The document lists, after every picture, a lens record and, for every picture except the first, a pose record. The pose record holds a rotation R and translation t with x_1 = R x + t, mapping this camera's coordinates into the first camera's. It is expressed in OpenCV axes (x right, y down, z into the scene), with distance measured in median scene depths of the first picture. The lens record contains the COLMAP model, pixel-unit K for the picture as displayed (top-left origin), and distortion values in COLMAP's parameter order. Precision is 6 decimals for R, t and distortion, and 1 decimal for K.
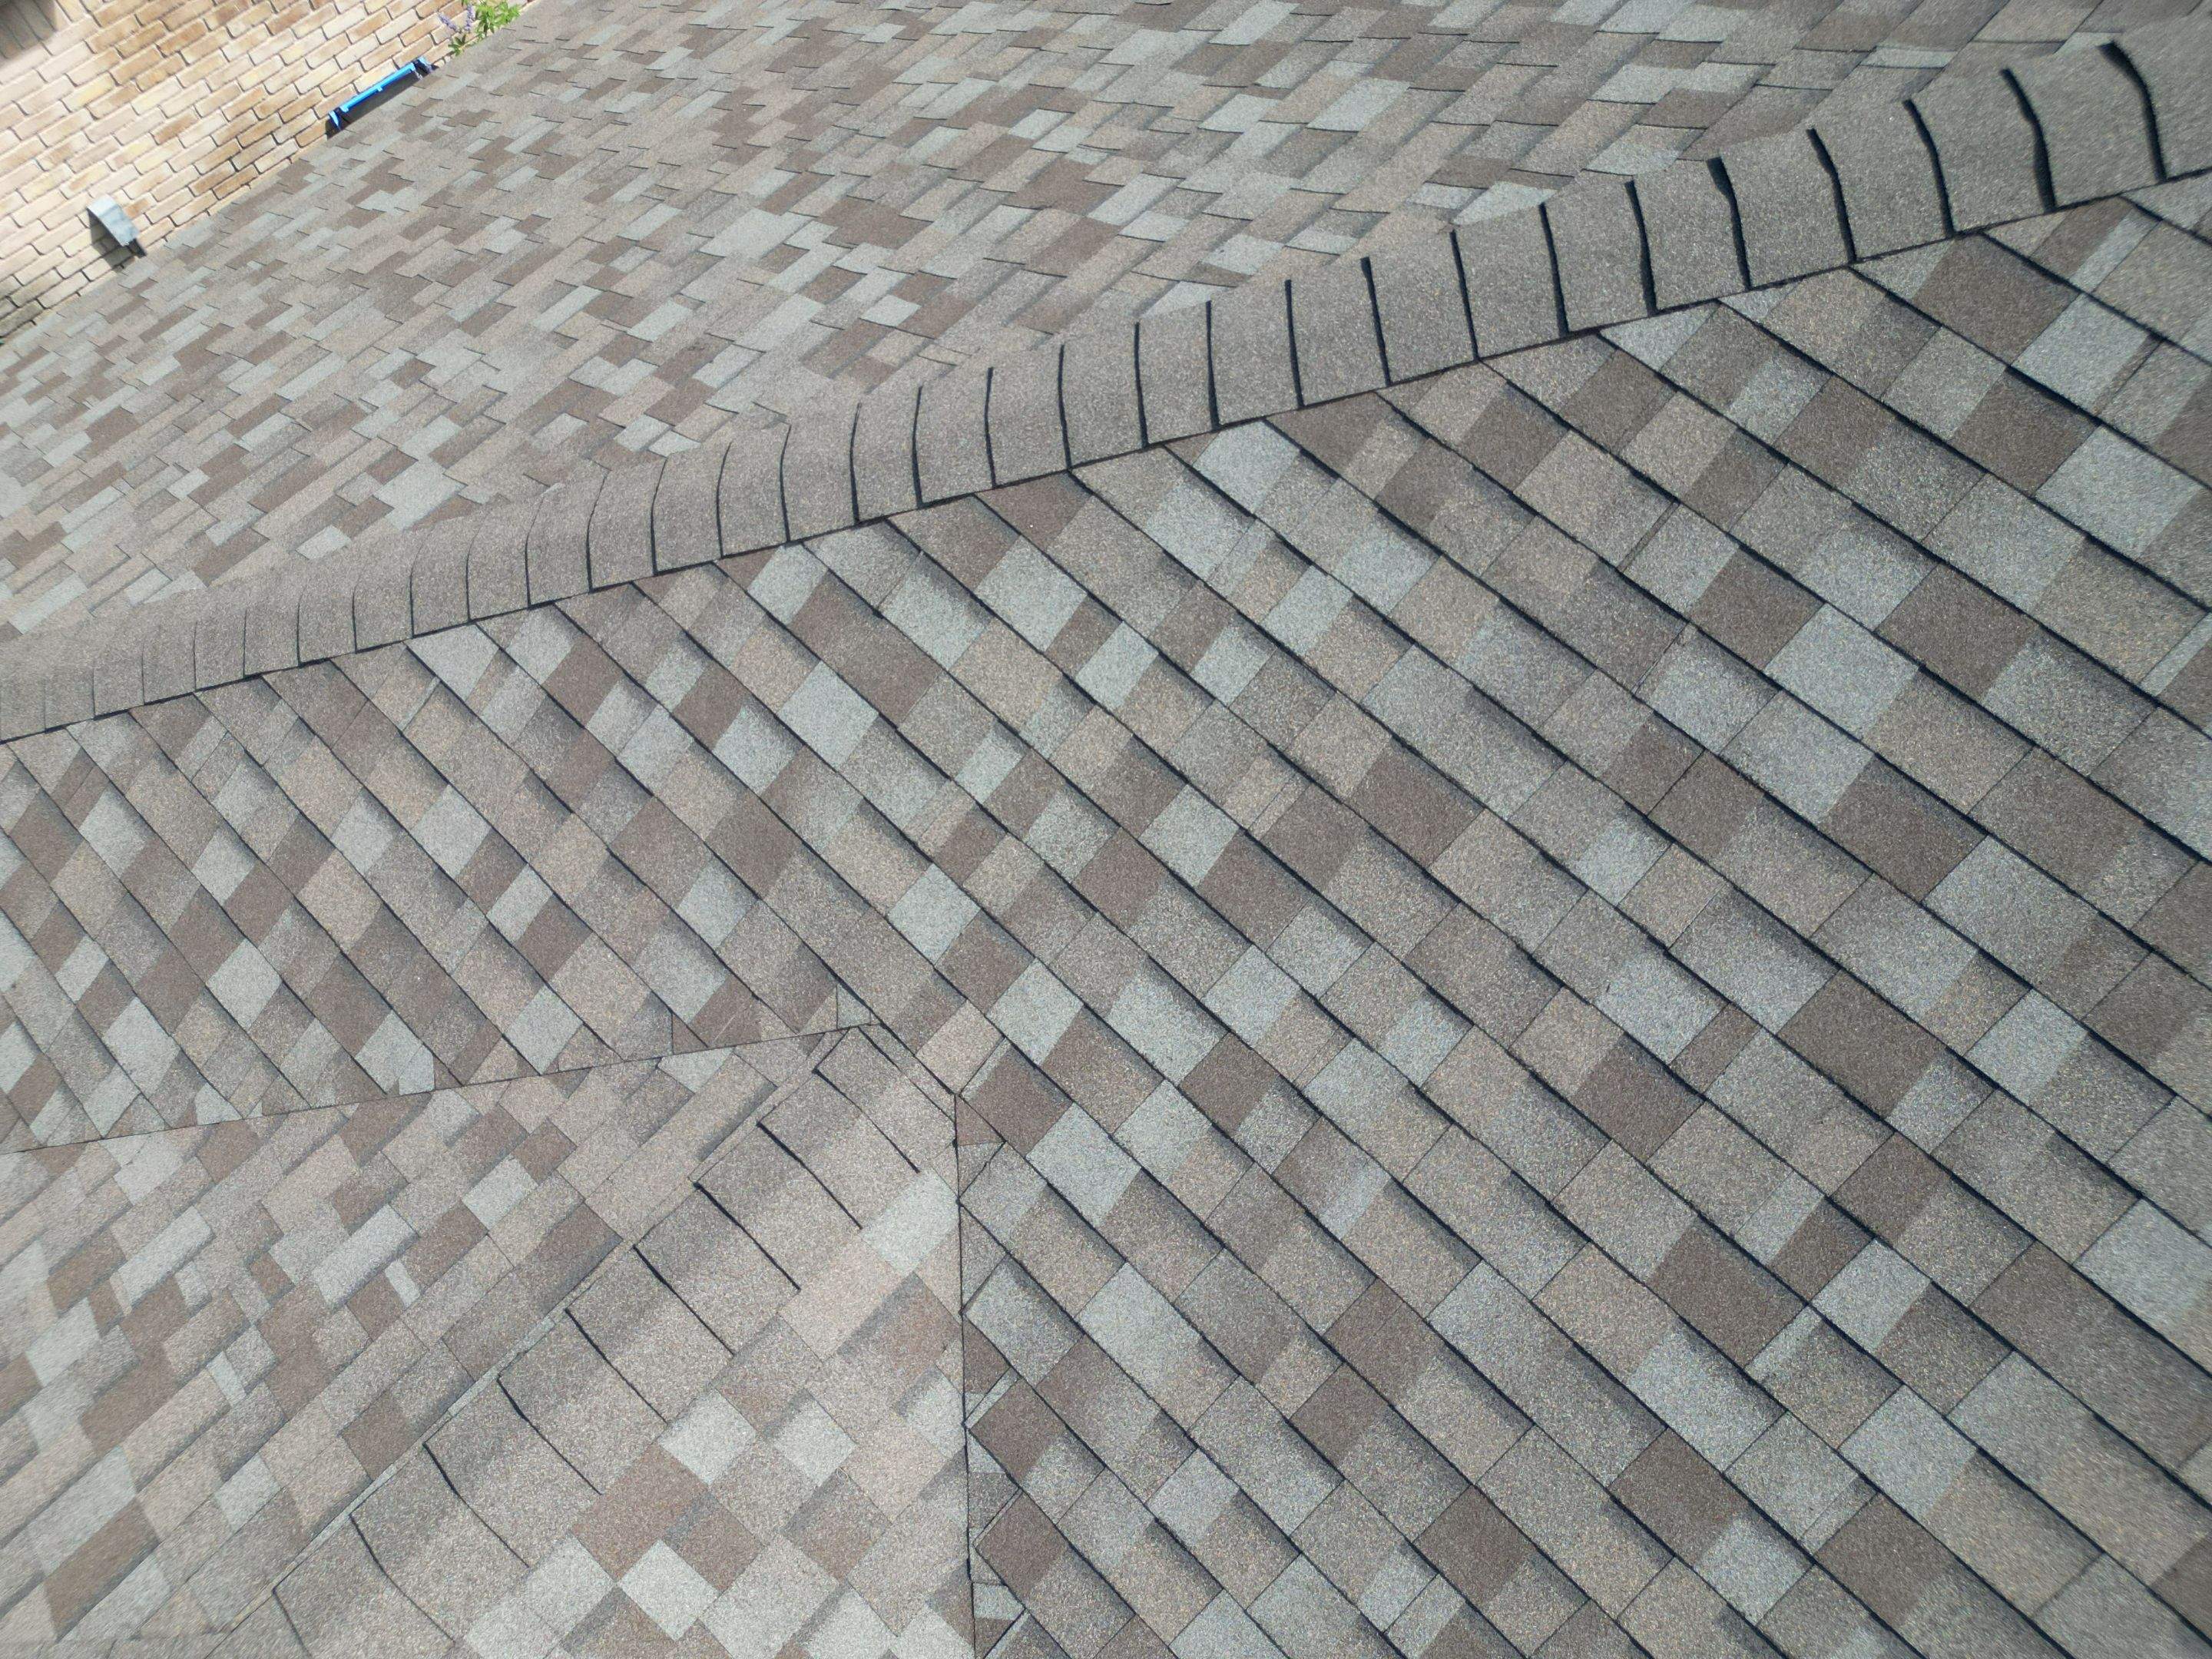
lens RADIAL K [[1548.5, 0, 1100.7], [0, 1548.5, 831.8], [0, 0, 1]] dist [0.080388, -0.085043]
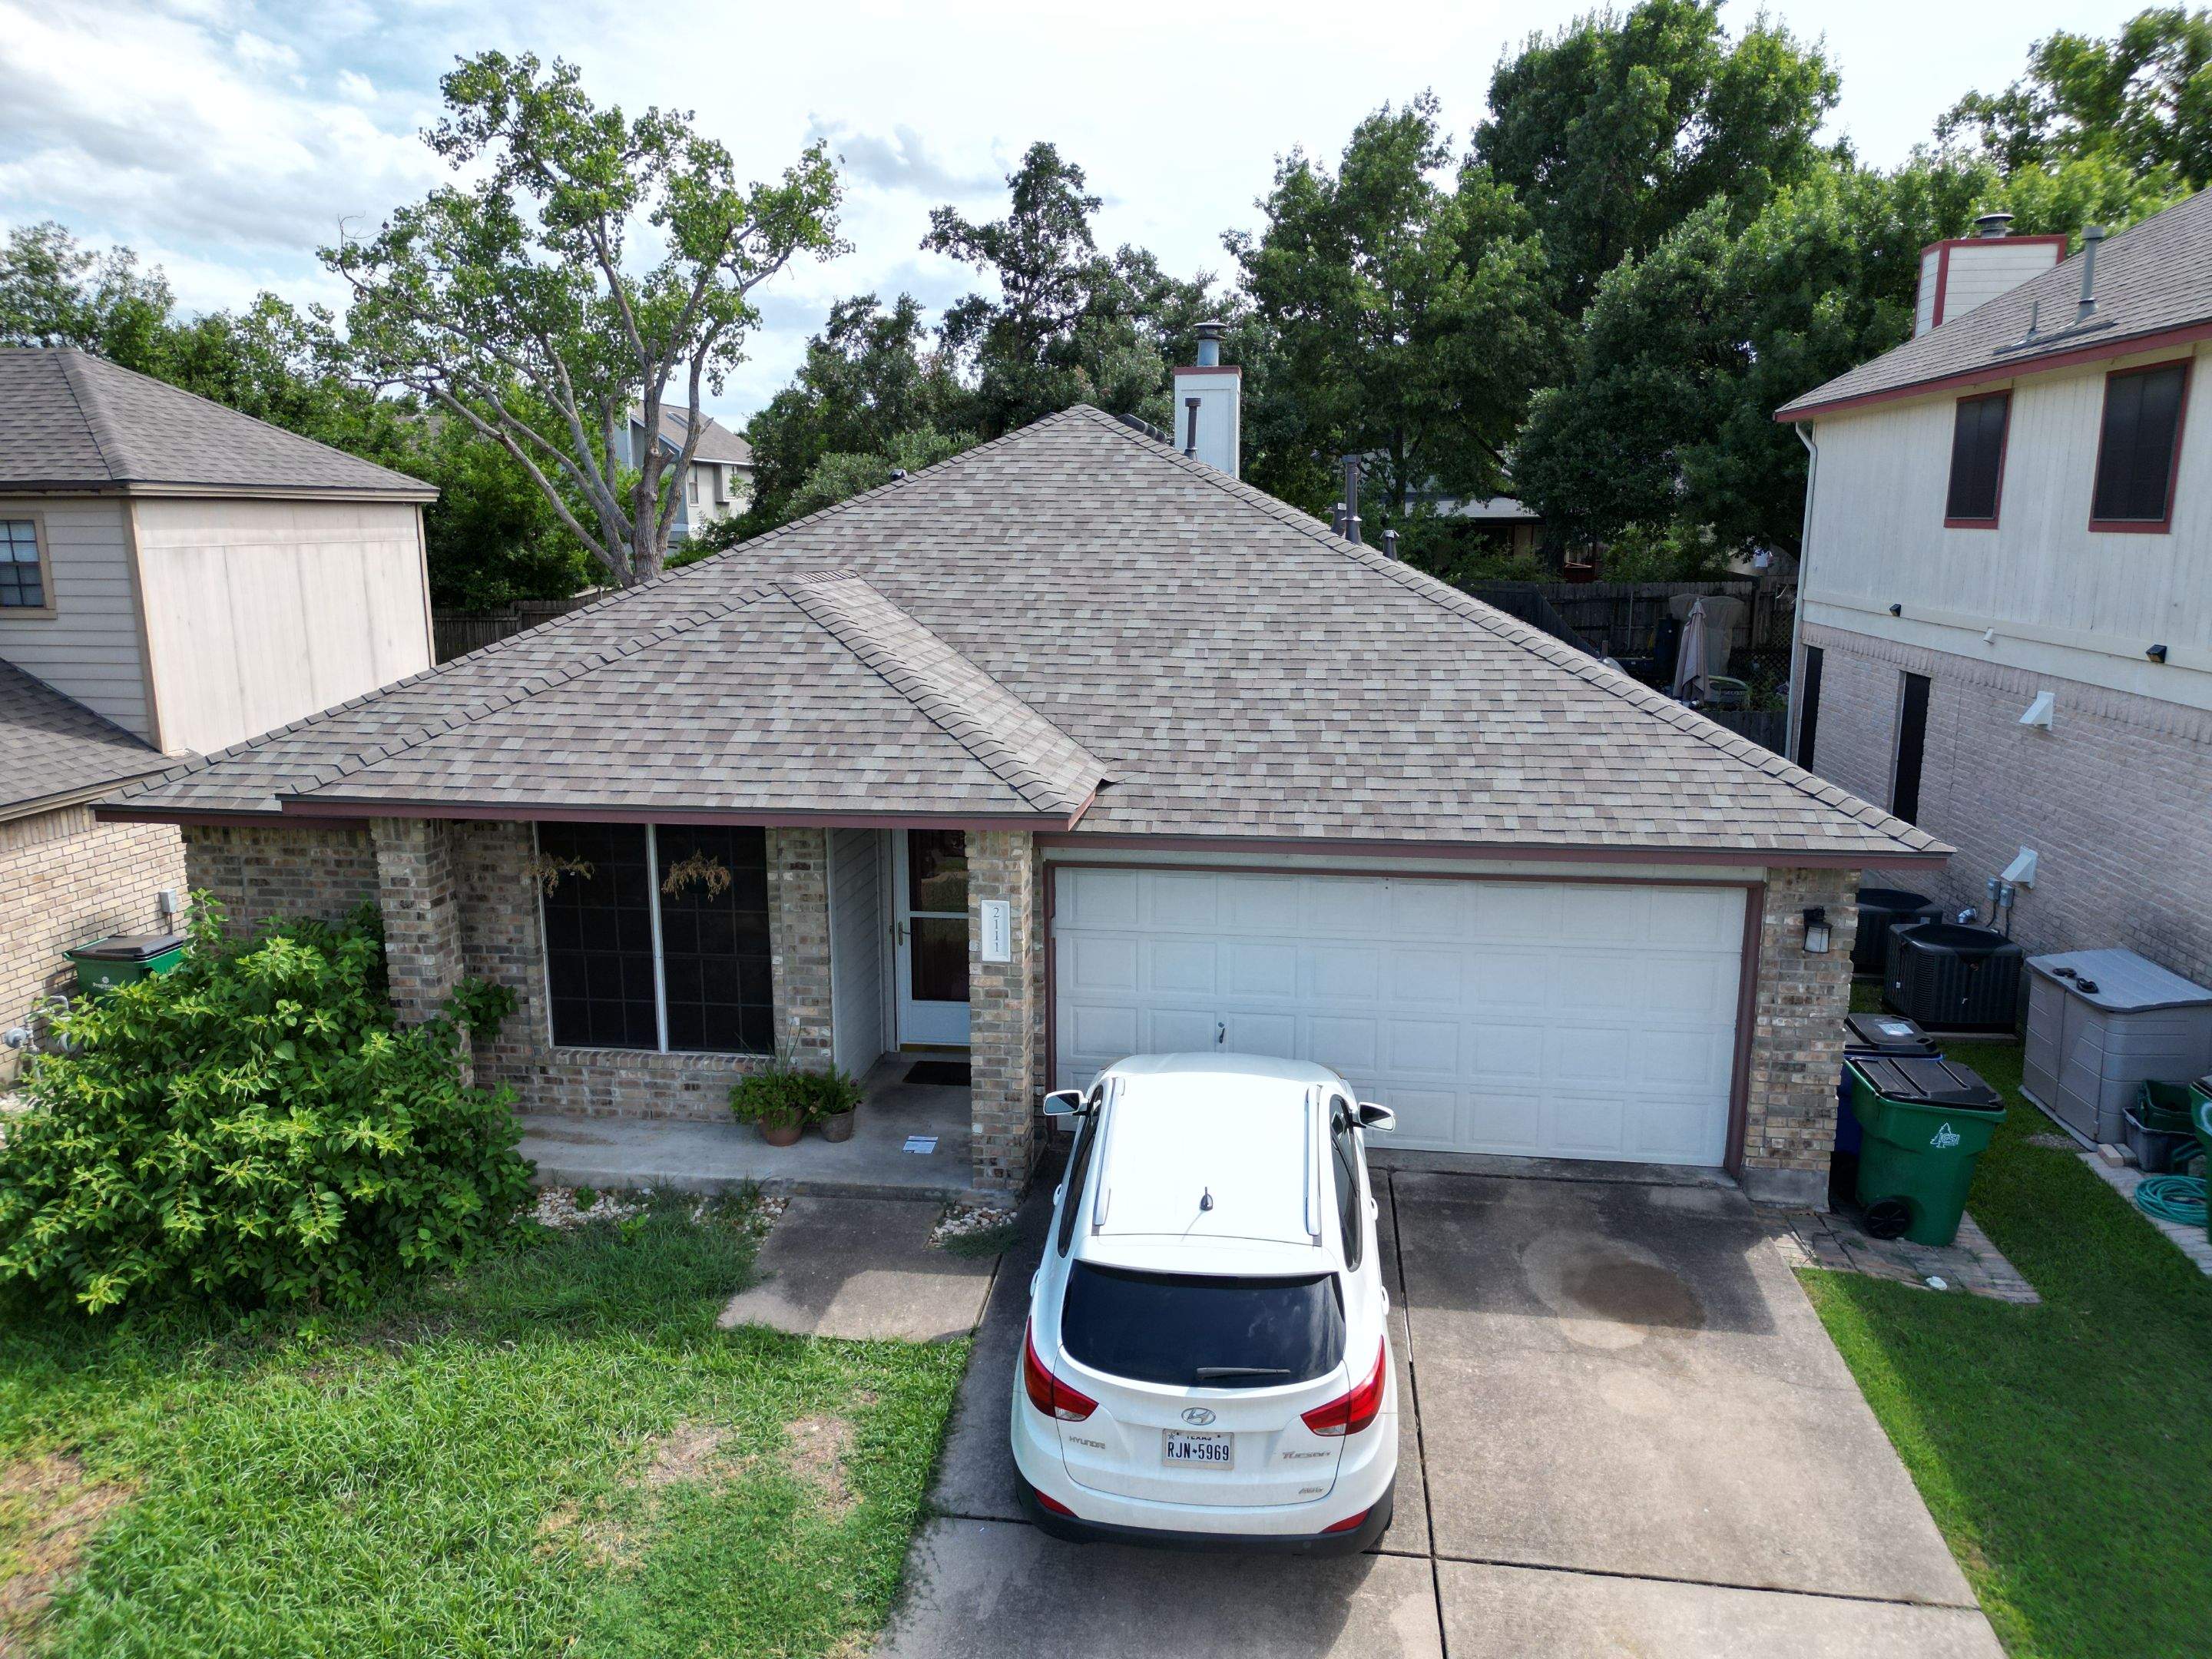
lens RADIAL K [[1548.5, 0, 1100.7], [0, 1548.5, 831.8], [0, 0, 1]] dist [0.080388, -0.085043]
pose [[0.815074, -0.108241, 0.569156, -2.384701], [0.523932, 0.557025, -0.644374, 4.276905], [-0.247287, 0.823412, 0.510728, -1.029771]]
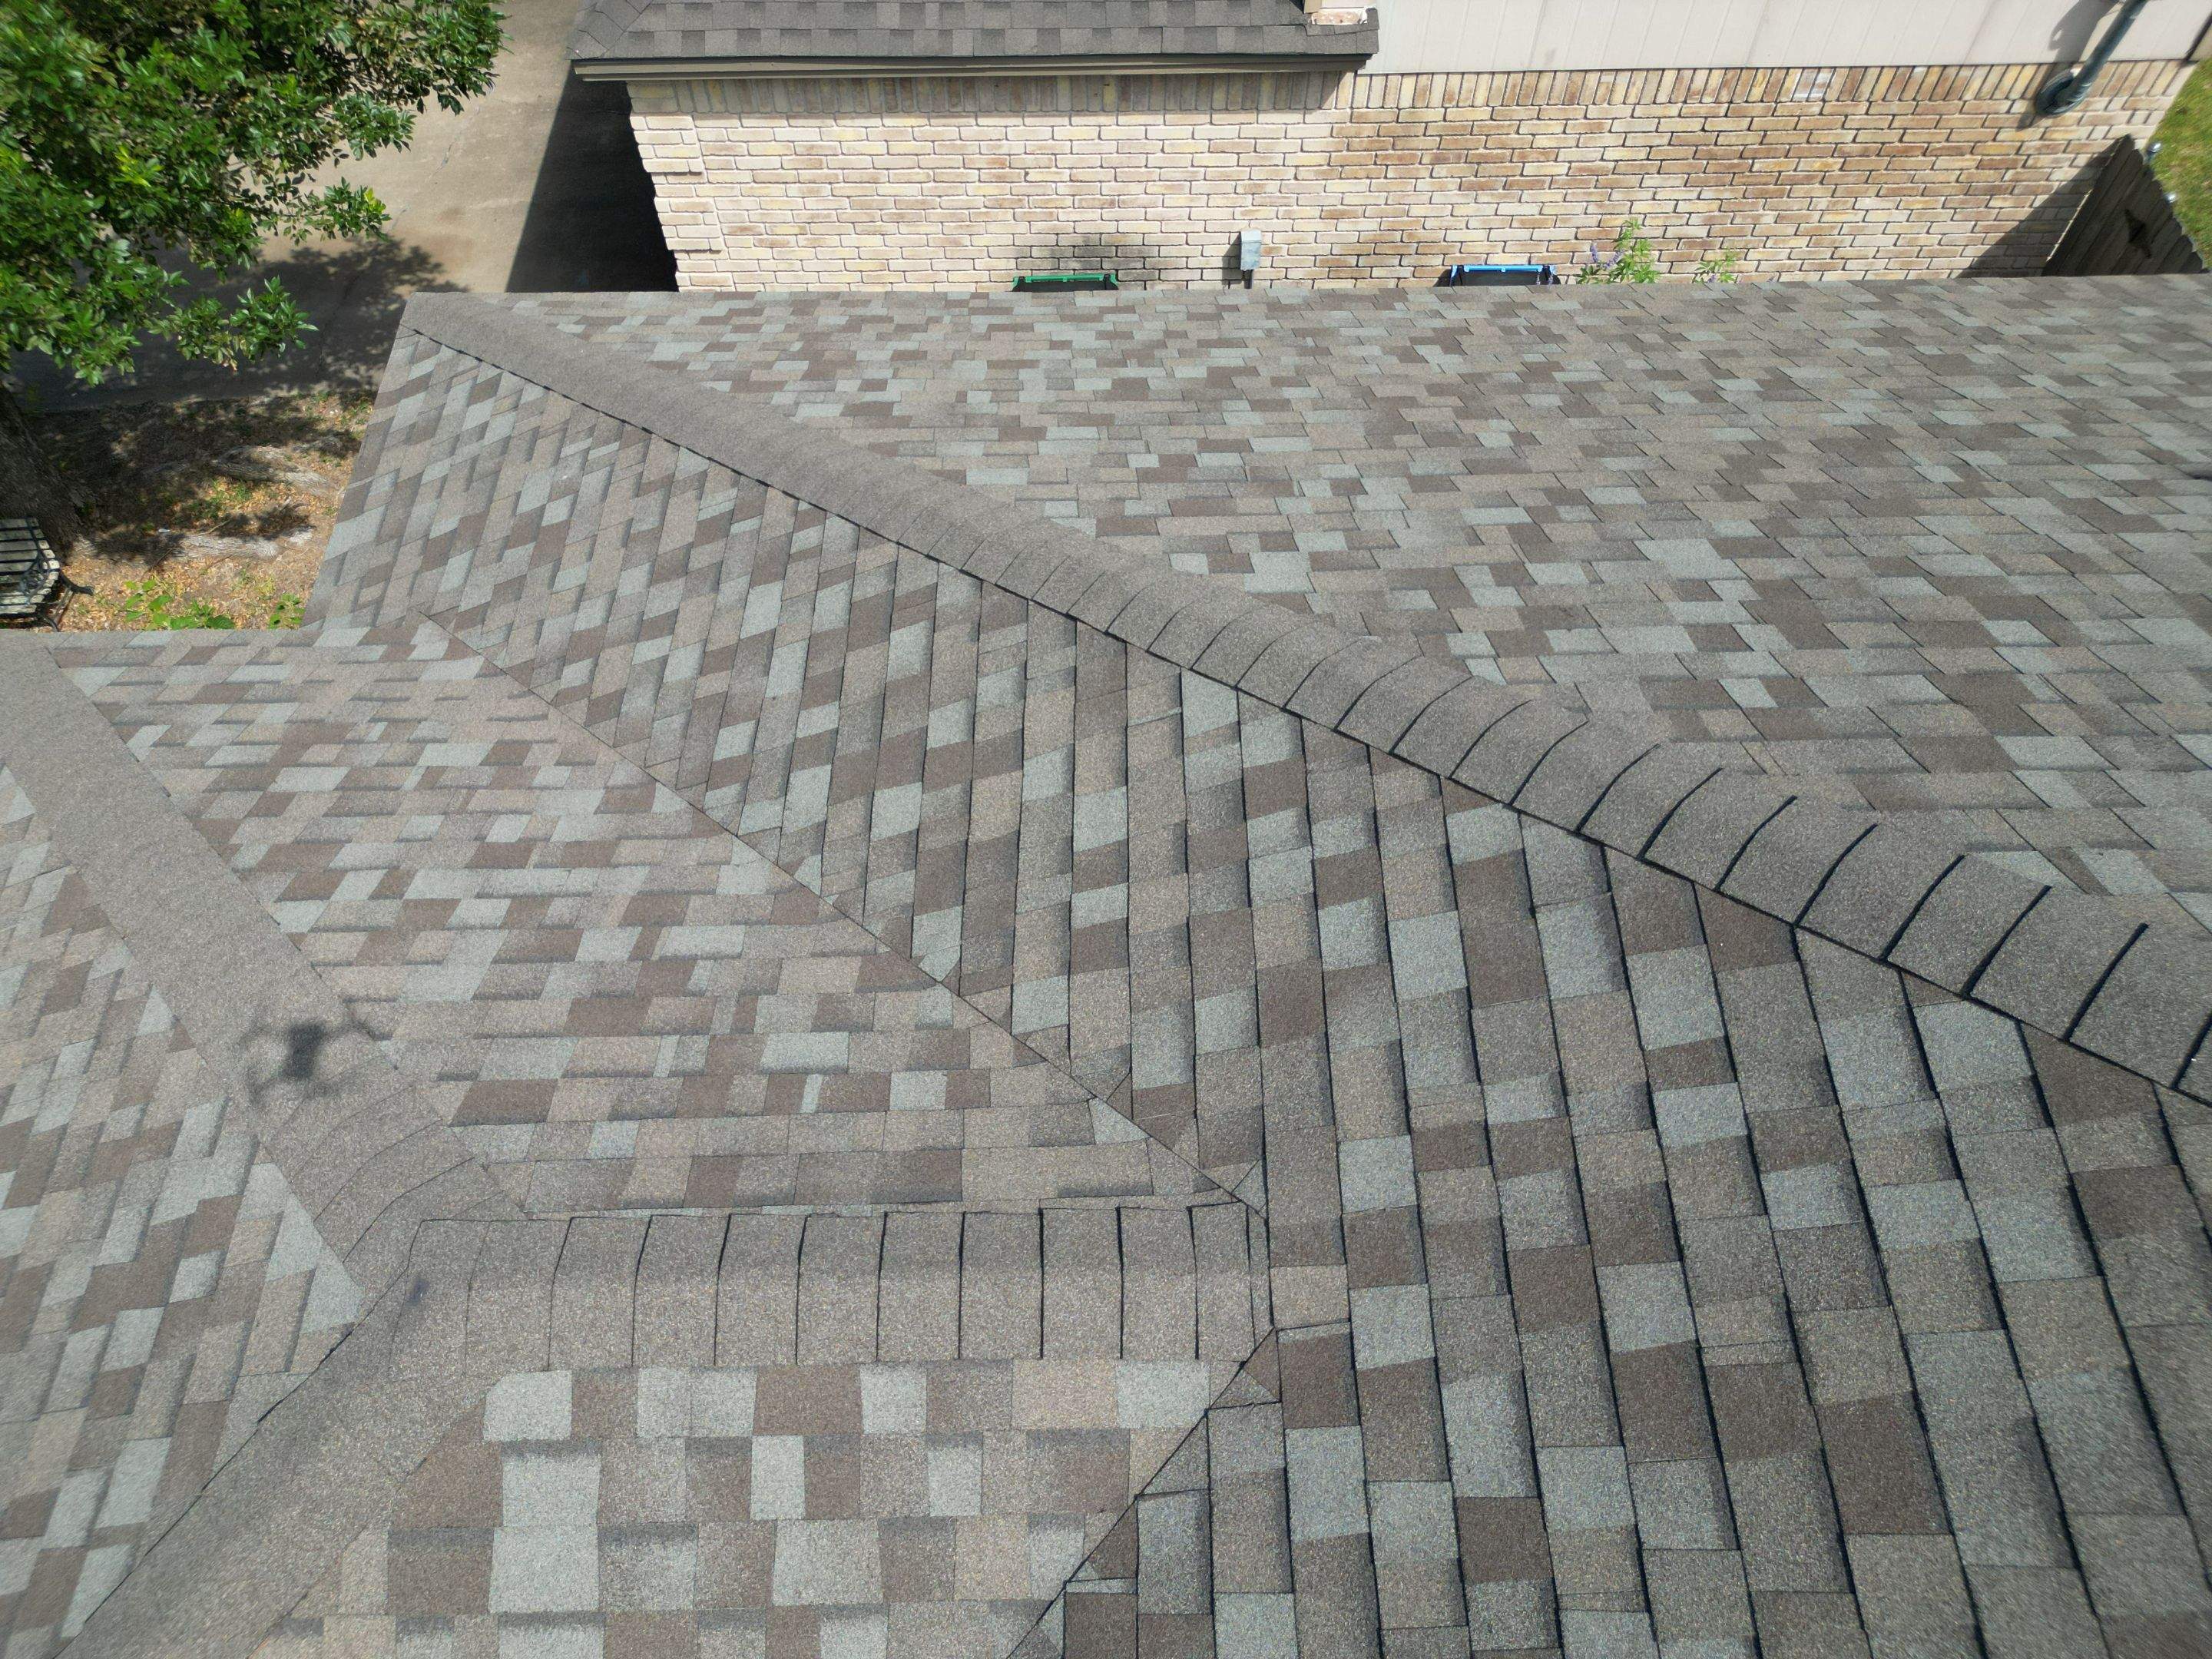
lens RADIAL K [[1551.7, 0, 1100.0], [0, 1551.7, 830.4], [0, 0, 1]] dist [0.069369, -0.069247]
pose [[0.694635, 0.612075, -0.377950, 0.011971], [-0.656695, 0.754023, 0.014172, -0.011238], [0.293658, 0.238354, 0.925717, -0.031796]]
